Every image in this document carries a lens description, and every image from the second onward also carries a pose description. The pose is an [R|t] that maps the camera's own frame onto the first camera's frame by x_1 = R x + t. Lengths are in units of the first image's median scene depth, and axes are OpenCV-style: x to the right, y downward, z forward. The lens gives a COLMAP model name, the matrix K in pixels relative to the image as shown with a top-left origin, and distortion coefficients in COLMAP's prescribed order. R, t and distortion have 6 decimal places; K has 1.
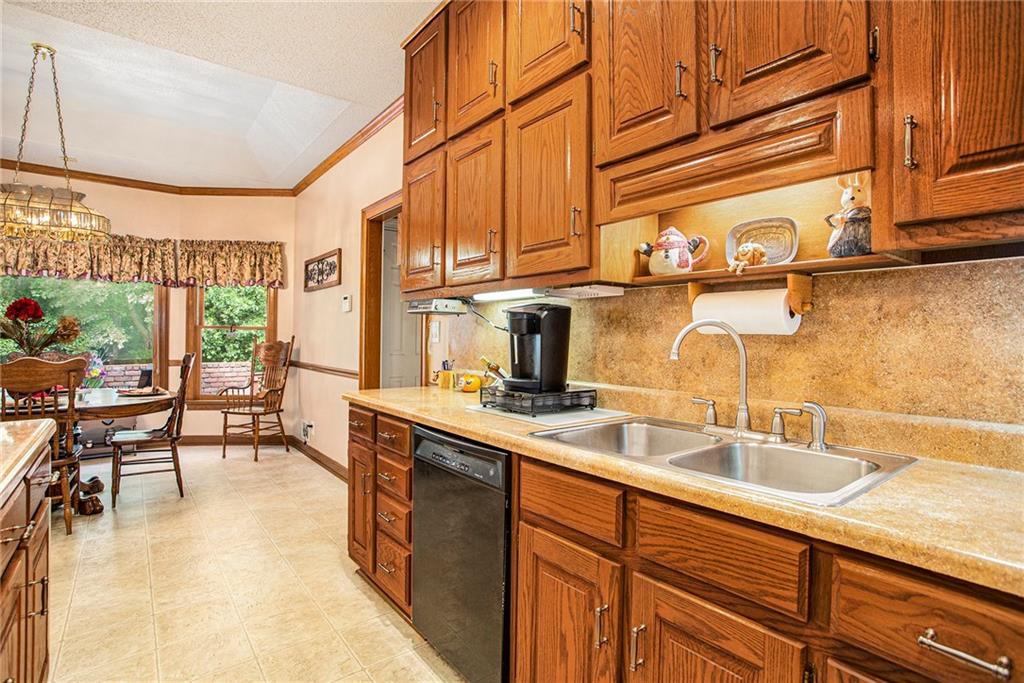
lens RADIAL K [[499.9, 0, 508.0], [0, 499.9, 331.2], [0, 0, 1]] dist [-0.044727, 0.014703]
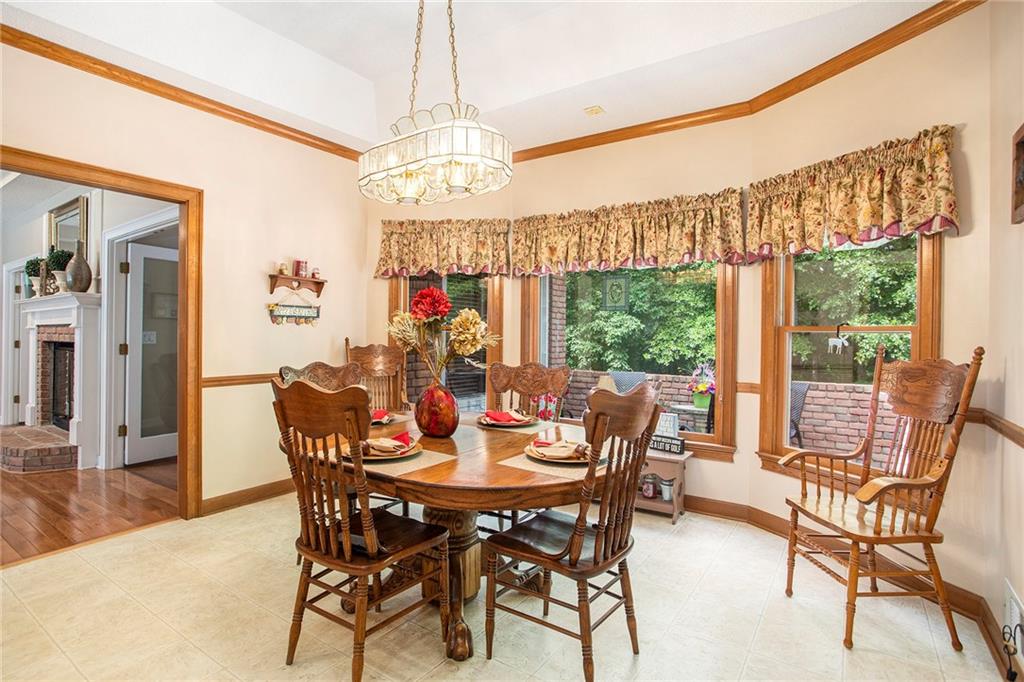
lens RADIAL K [[499.9, 0, 483.8], [0, 499.9, 335.7], [0, 0, 1]] dist [-0.044727, 0.014703]
pose [[0.278033, -0.004465, -0.960561, -0.176216], [-0.004324, 0.999973, -0.005899, 0.004339], [0.960562, 0.005794, 0.278006, 0.517608]]
